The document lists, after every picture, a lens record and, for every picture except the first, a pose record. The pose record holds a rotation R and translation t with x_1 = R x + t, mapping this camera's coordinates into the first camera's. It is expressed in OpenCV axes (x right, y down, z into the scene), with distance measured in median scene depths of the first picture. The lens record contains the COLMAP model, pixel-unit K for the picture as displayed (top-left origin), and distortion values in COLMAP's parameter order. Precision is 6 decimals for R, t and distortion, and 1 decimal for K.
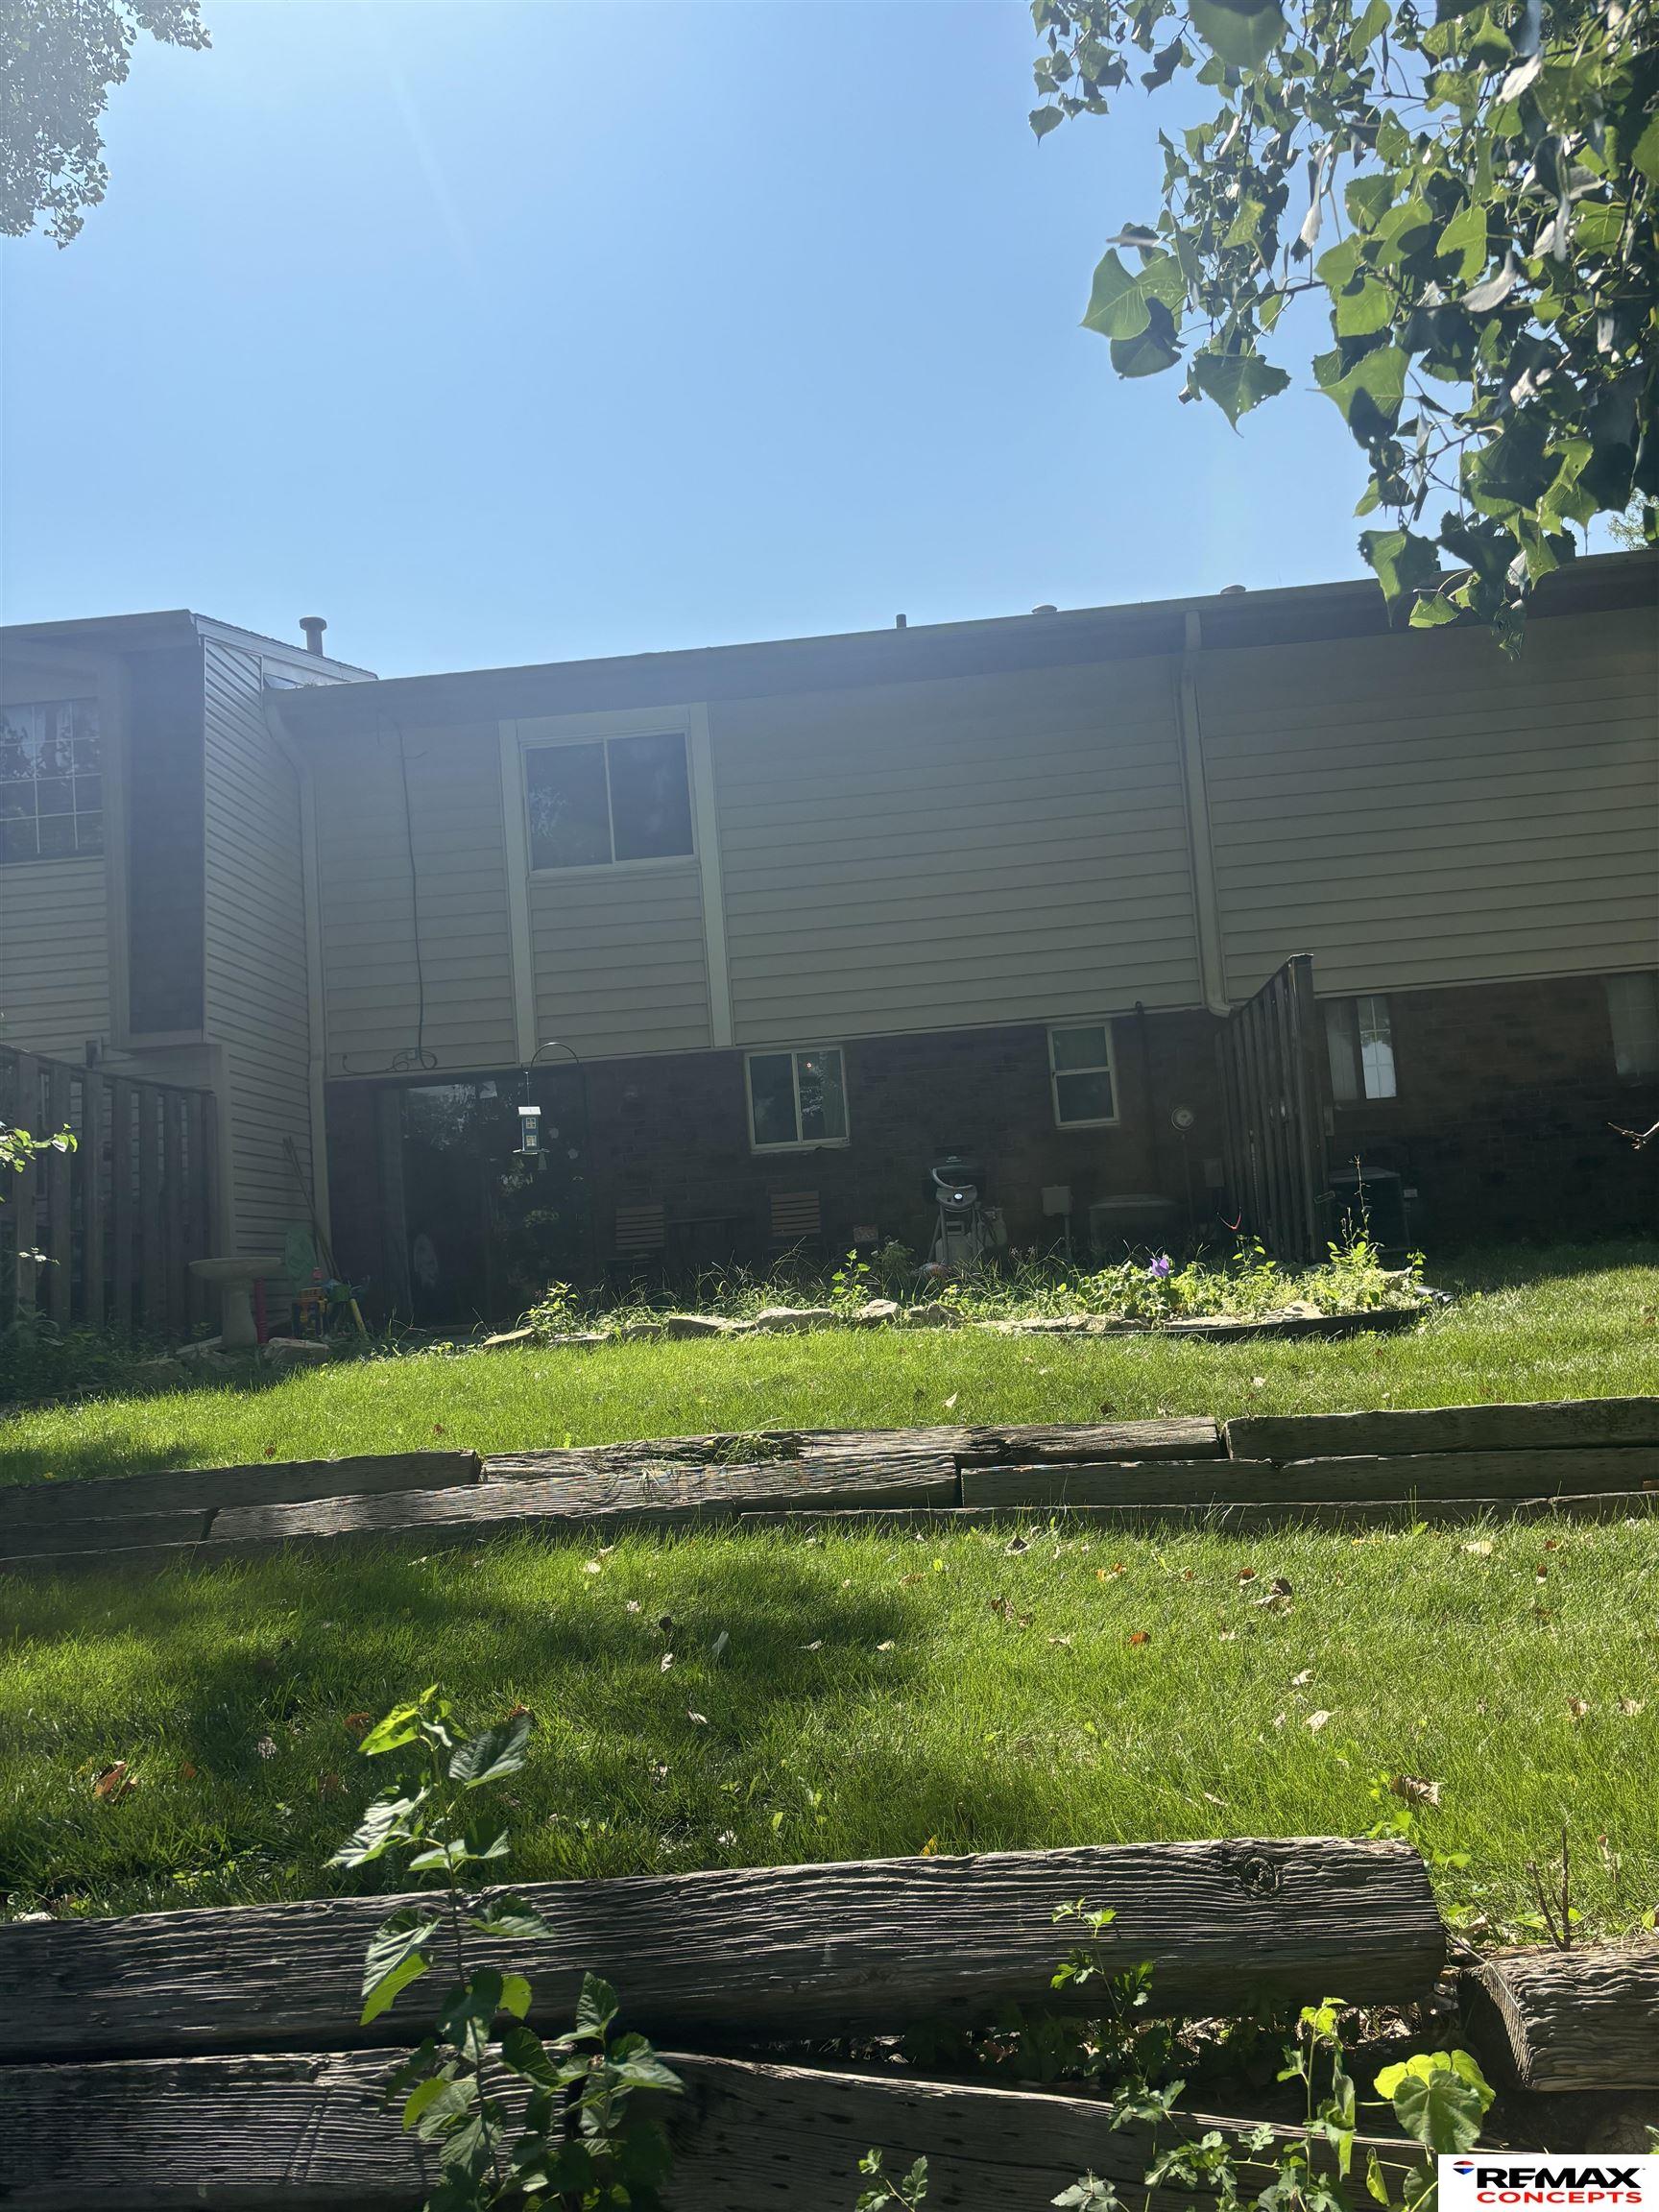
lens RADIAL K [[1642.1, 0, 915.6], [0, 1642.1, 1102.5], [0, 0, 1]] dist [0.099102, -0.087103]
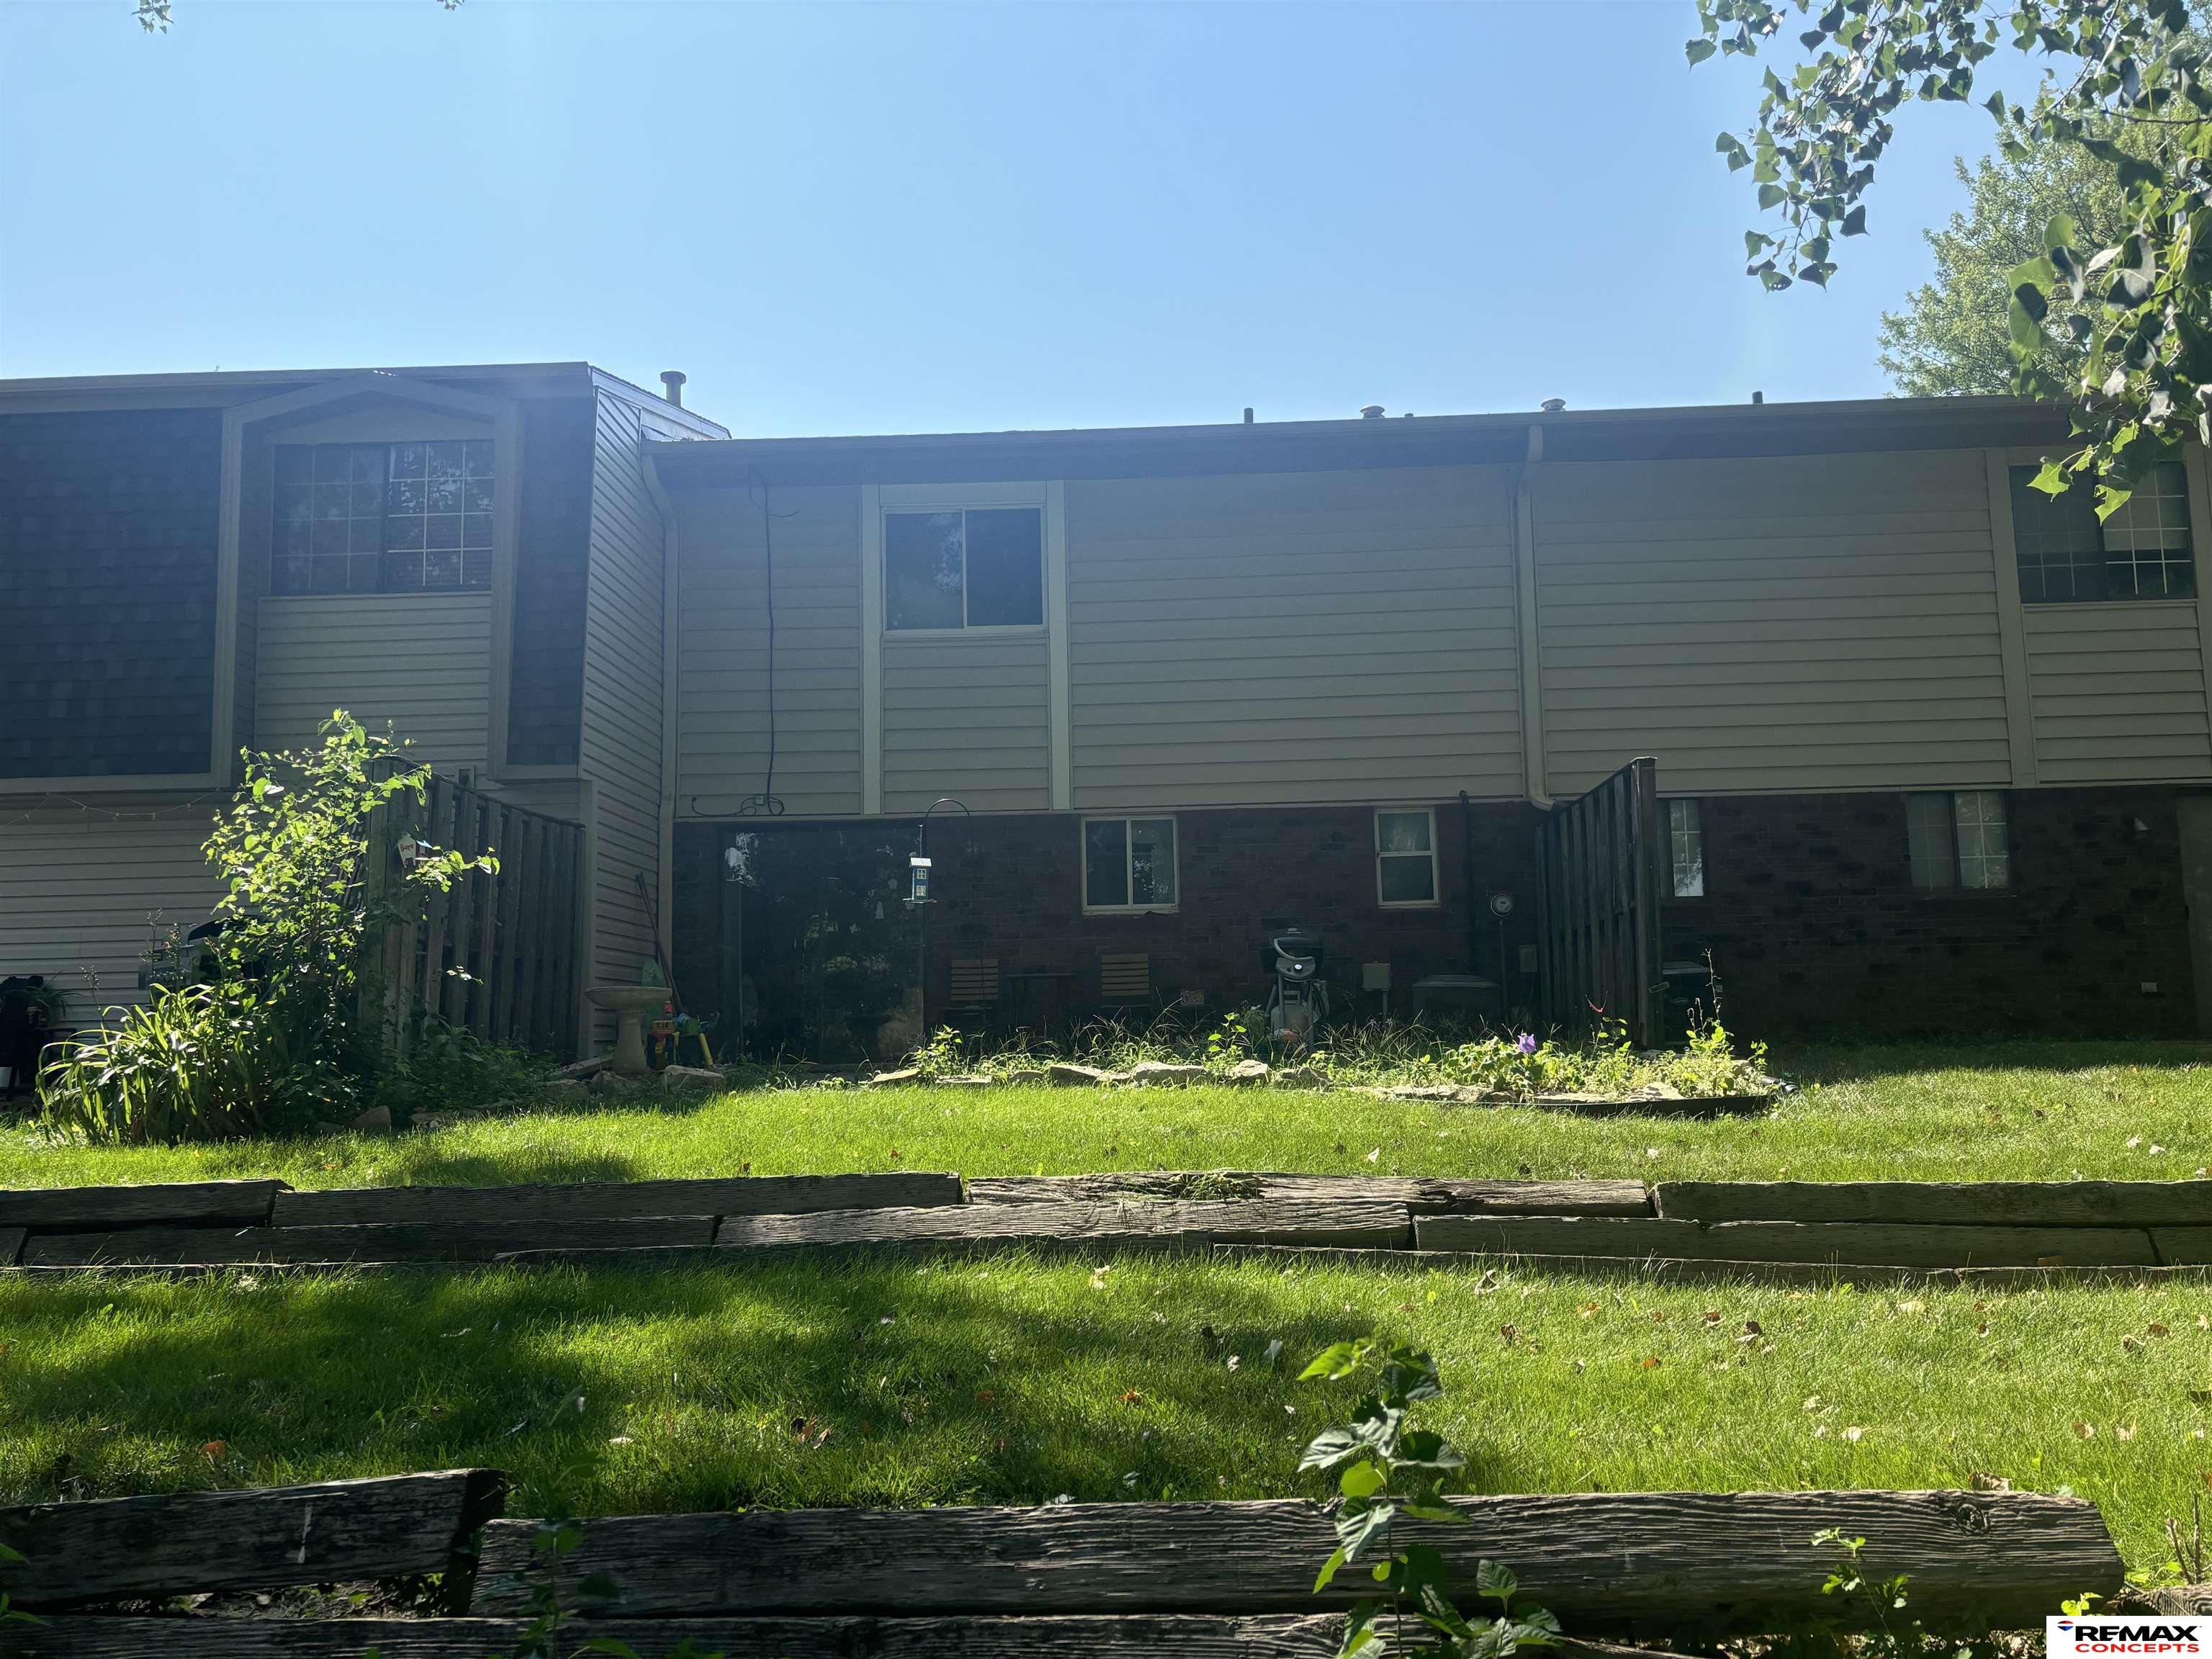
lens RADIAL K [[1700.2, 0, 1106.0], [0, 1700.2, 829.5], [0, 0, 1]] dist [0.111553, -0.109936]
pose [[0.997378, 0.059108, 0.041755, -0.177945], [-0.058054, 0.997974, -0.026012, 0.006237], [-0.043208, 0.023520, 0.998789, -0.098655]]
